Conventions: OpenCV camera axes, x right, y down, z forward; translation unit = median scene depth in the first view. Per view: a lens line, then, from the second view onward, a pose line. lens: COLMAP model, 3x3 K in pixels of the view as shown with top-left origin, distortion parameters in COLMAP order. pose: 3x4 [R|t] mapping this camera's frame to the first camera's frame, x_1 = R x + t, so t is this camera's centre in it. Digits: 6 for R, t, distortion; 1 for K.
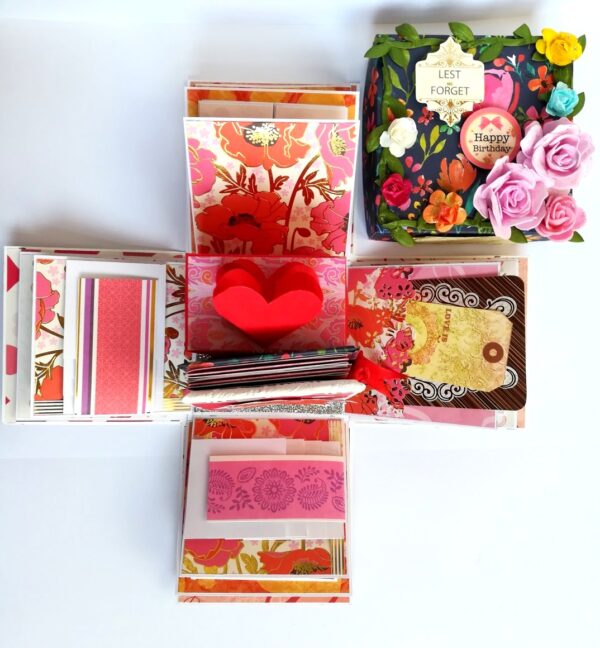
lens RADIAL K [[651.3, 0, 299.5], [0, 651.3, 309.6], [0, 0, 1]] dist [0.008635, 0.004890]
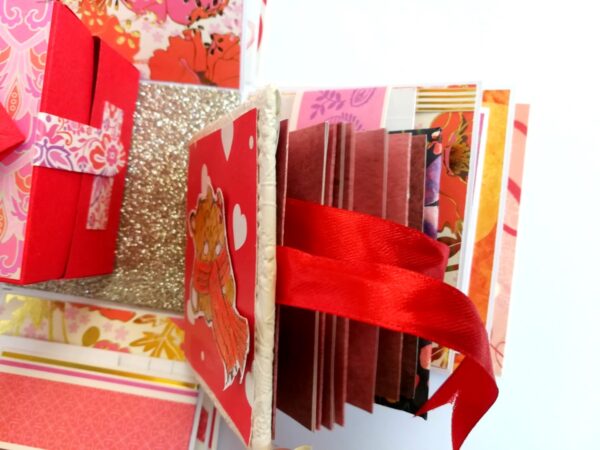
lens RADIAL K [[501.0, 0, 300.0], [0, 501.0, 225.0], [0, 0, 1]] dist [-0.069504, -0.001473]
pose [[0.101500, -0.994817, -0.006064, -0.059624], [0.993601, 0.101676, -0.049181, 0.267551], [0.049542, -0.001033, 0.998771, 0.520478]]
